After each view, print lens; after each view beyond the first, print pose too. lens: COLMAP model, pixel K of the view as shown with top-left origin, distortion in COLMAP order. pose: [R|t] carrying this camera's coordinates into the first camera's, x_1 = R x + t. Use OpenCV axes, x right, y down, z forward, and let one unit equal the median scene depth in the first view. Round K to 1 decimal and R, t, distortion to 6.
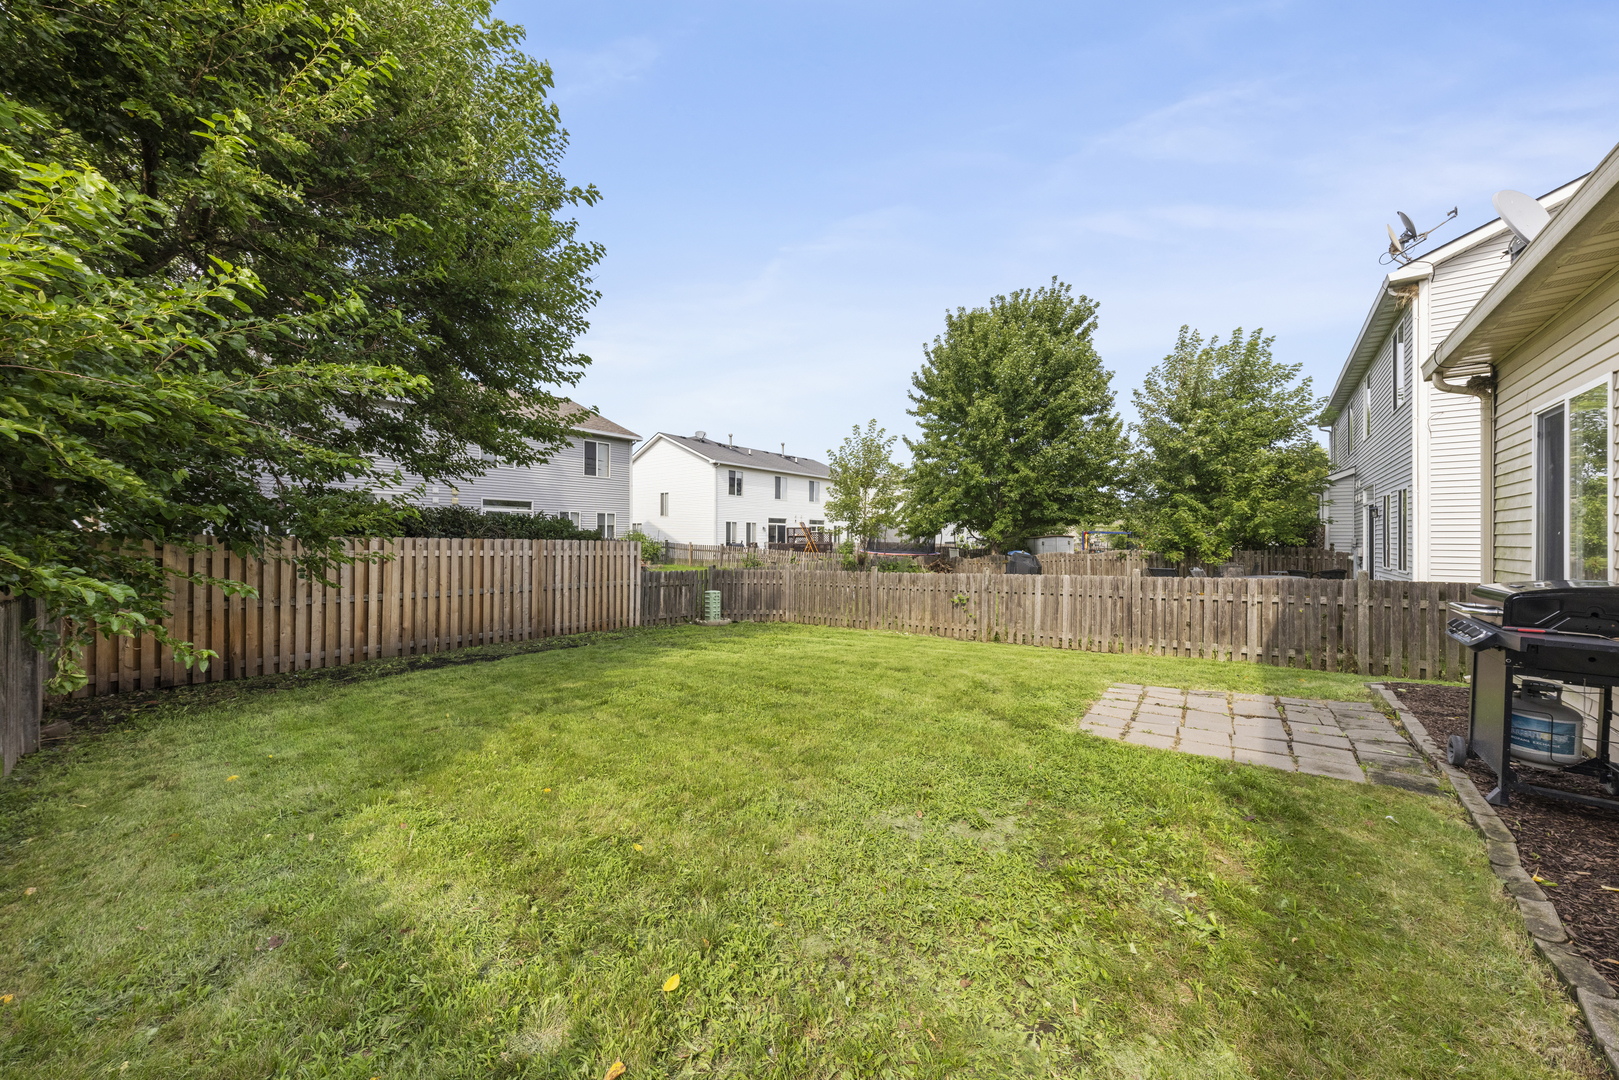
lens RADIAL K [[559.4, 0, 809.5], [0, 559.4, 540.0], [0, 0, 1]] dist [0.000613, 0.000022]
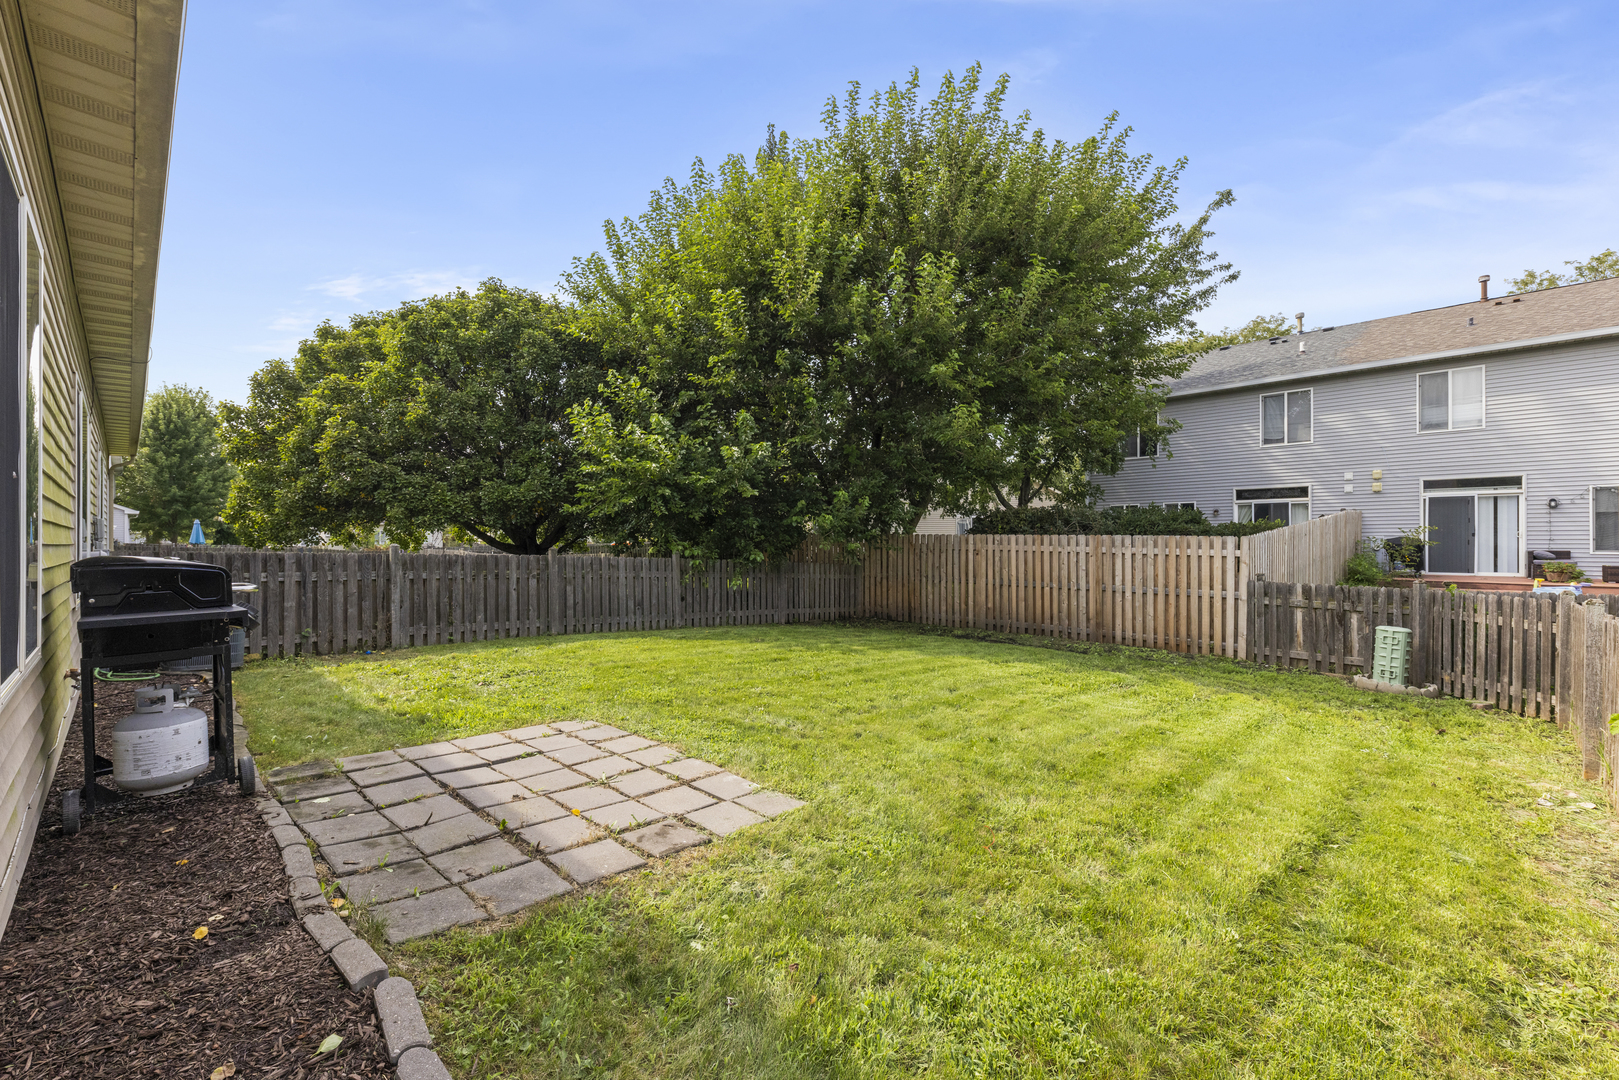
lens RADIAL K [[680.7, 0, 800.2], [0, 680.7, 541.8], [0, 0, 1]] dist [0.000929, 0.000018]
pose [[-0.116287, -0.004932, -0.993203, 0.665466], [-0.004102, 0.999982, -0.004485, 0.016519], [0.993207, 0.003553, -0.116305, 0.620925]]
